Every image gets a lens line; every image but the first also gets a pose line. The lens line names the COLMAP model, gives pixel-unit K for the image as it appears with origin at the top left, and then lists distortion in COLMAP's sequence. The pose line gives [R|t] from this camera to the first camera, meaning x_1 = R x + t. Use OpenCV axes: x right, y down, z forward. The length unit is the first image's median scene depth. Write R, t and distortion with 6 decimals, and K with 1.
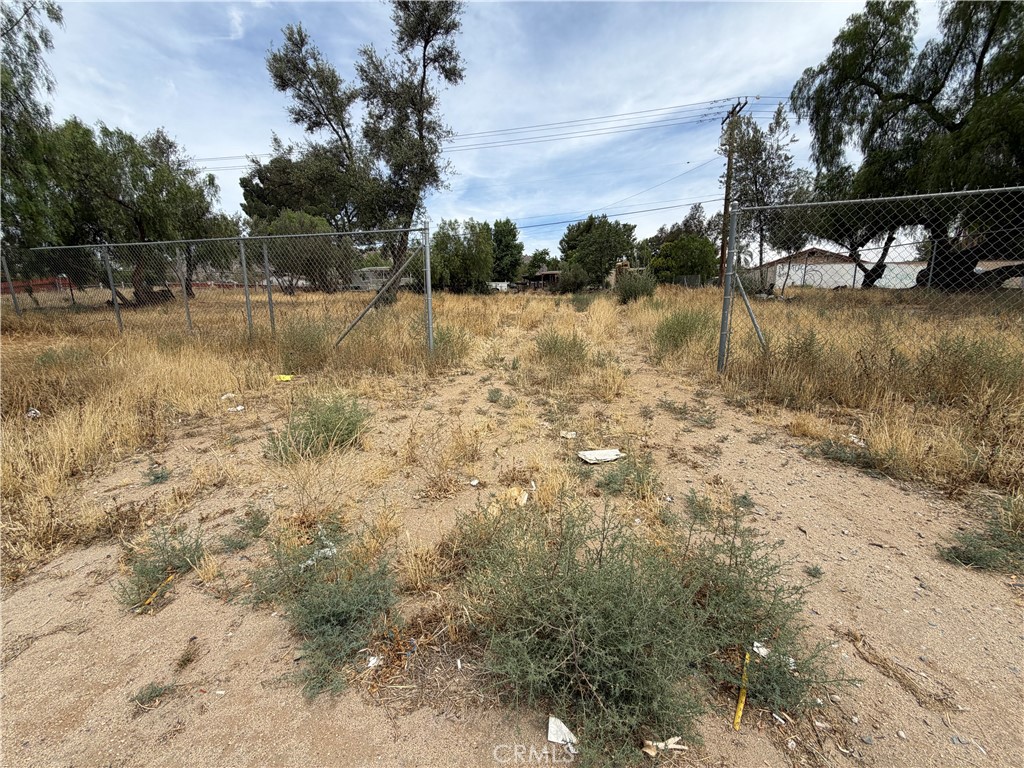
lens RADIAL K [[405.6, 0, 509.8], [0, 405.6, 386.4], [0, 0, 1]] dist [-0.001726, 0.000503]
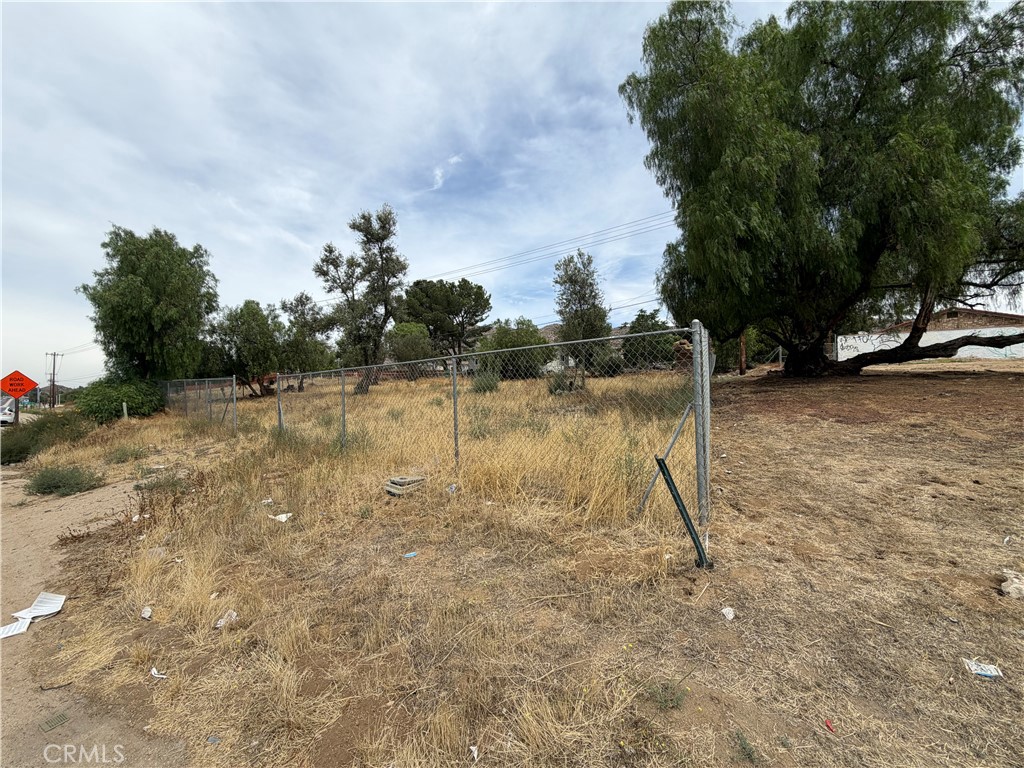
lens RADIAL K [[405.6, 0, 509.8], [0, 405.6, 386.4], [0, 0, 1]] dist [-0.001726, 0.000503]
pose [[0.920248, -0.016814, -0.390974, 0.793645], [-0.051555, 0.985160, -0.163714, -0.012862], [0.387925, 0.170815, 0.905724, -0.184988]]
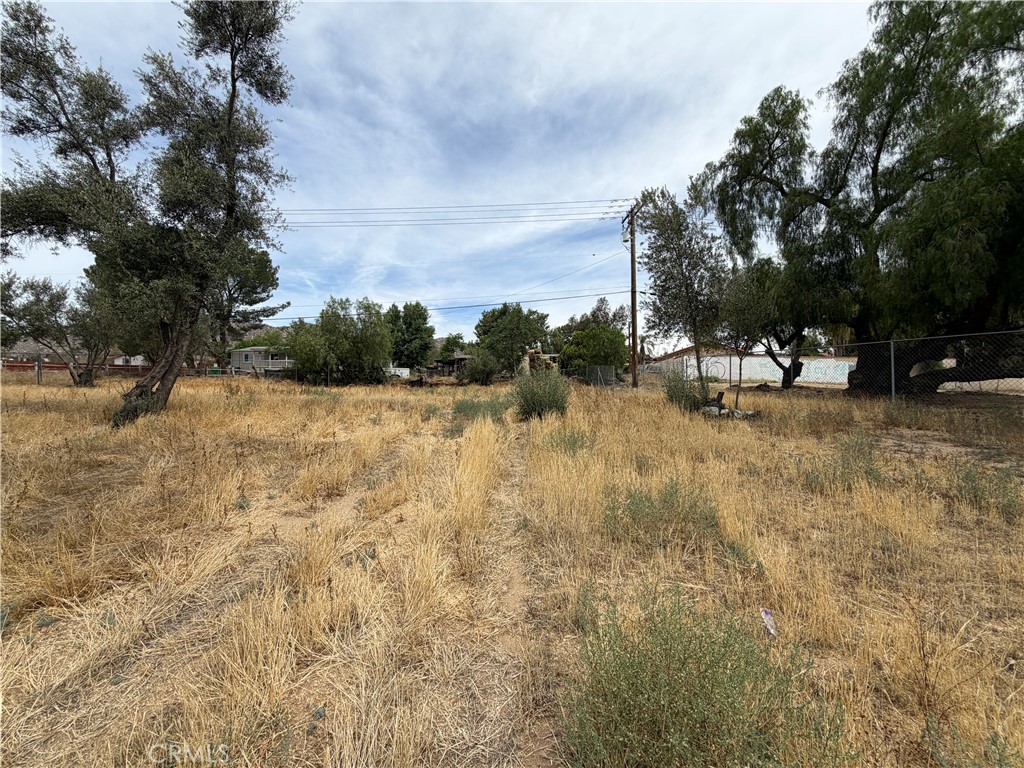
lens RADIAL K [[405.6, 0, 509.8], [0, 405.6, 386.4], [0, 0, 1]] dist [-0.001726, 0.000503]
pose [[0.981905, 0.007816, 0.189213, 0.109384], [0.029088, 0.981066, -0.191478, -0.109029], [-0.187127, 0.193517, 0.963086, 0.295576]]
